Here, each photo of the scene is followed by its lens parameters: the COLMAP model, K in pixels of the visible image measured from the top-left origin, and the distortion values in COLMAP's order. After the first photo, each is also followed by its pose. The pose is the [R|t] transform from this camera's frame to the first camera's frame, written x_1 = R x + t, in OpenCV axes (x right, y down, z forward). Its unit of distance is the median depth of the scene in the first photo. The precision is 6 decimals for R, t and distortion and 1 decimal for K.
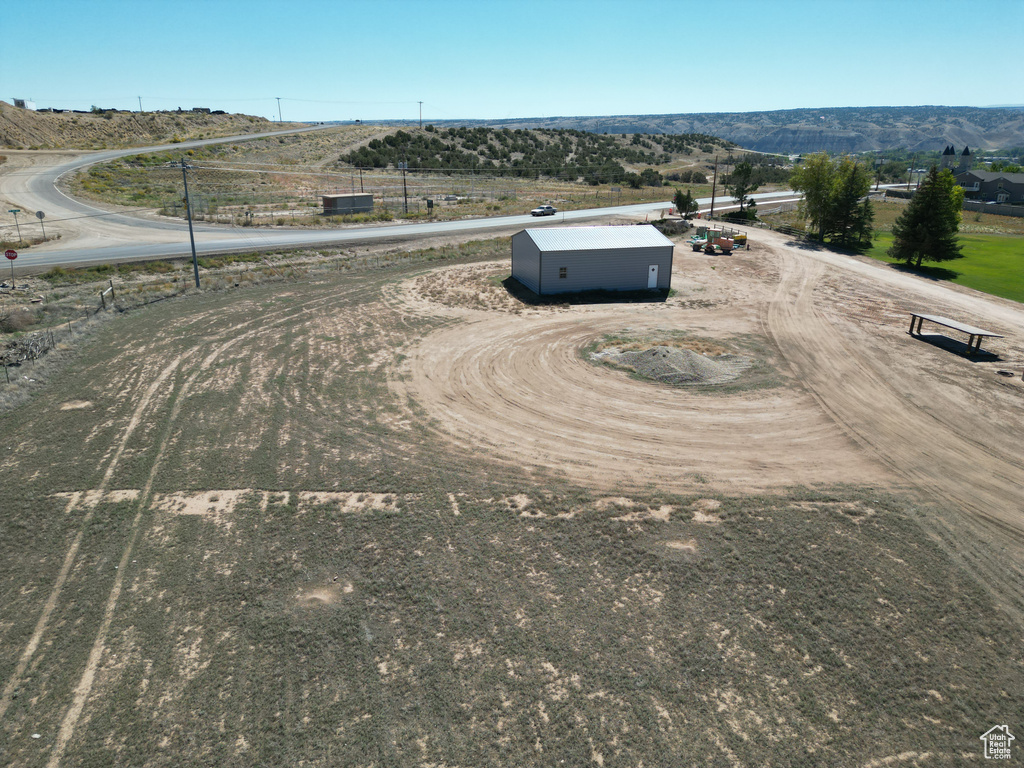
lens RADIAL K [[718.0, 0, 515.4], [0, 718.0, 382.2], [0, 0, 1]] dist [0.070725, -0.066278]
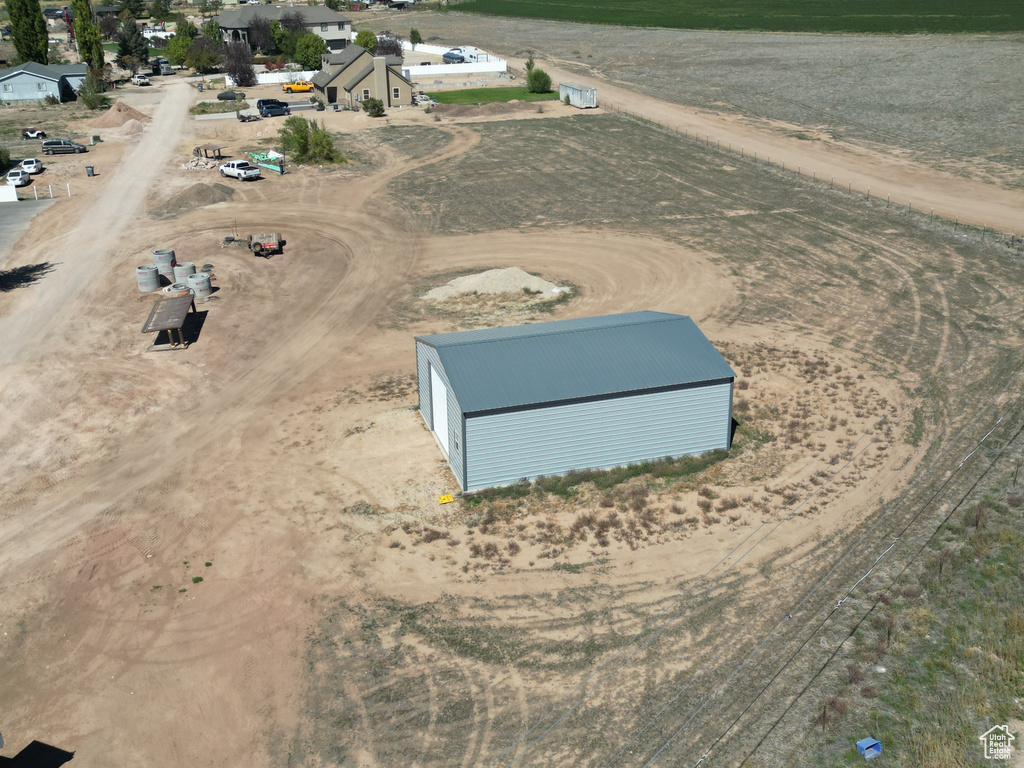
lens RADIAL K [[1048.1, 0, 518.7], [0, 1048.1, 382.1], [0, 0, 1]] dist [0.127459, -0.244063]
pose [[-0.999459, 0.021036, -0.025301, 0.128851], [-0.000558, 0.757983, 0.652275, -0.548631], [0.032899, 0.651936, -0.757560, 1.301629]]
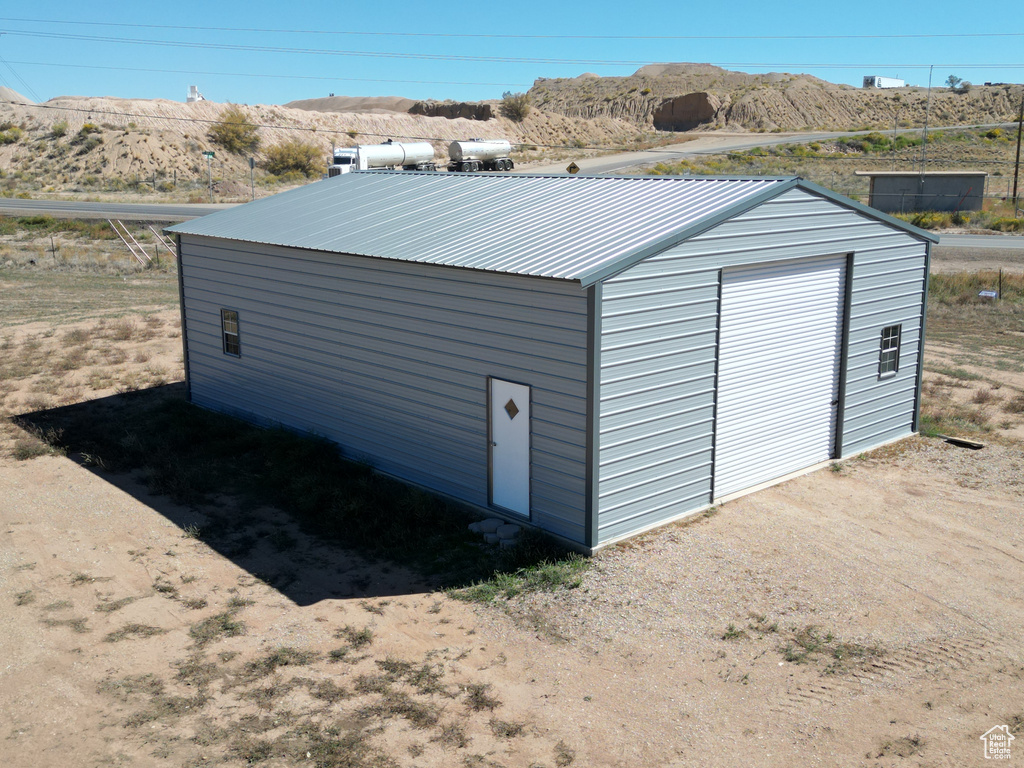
lens RADIAL K [[1051.8, 0, 516.9], [0, 1051.8, 382.3], [0, 0, 1]] dist [0.072289, -0.082893]
pose [[0.464921, 0.181458, -0.866557, 0.322305], [-0.283006, 0.957879, 0.048744, -0.139574], [0.838902, 0.222579, 0.496692, 0.704218]]
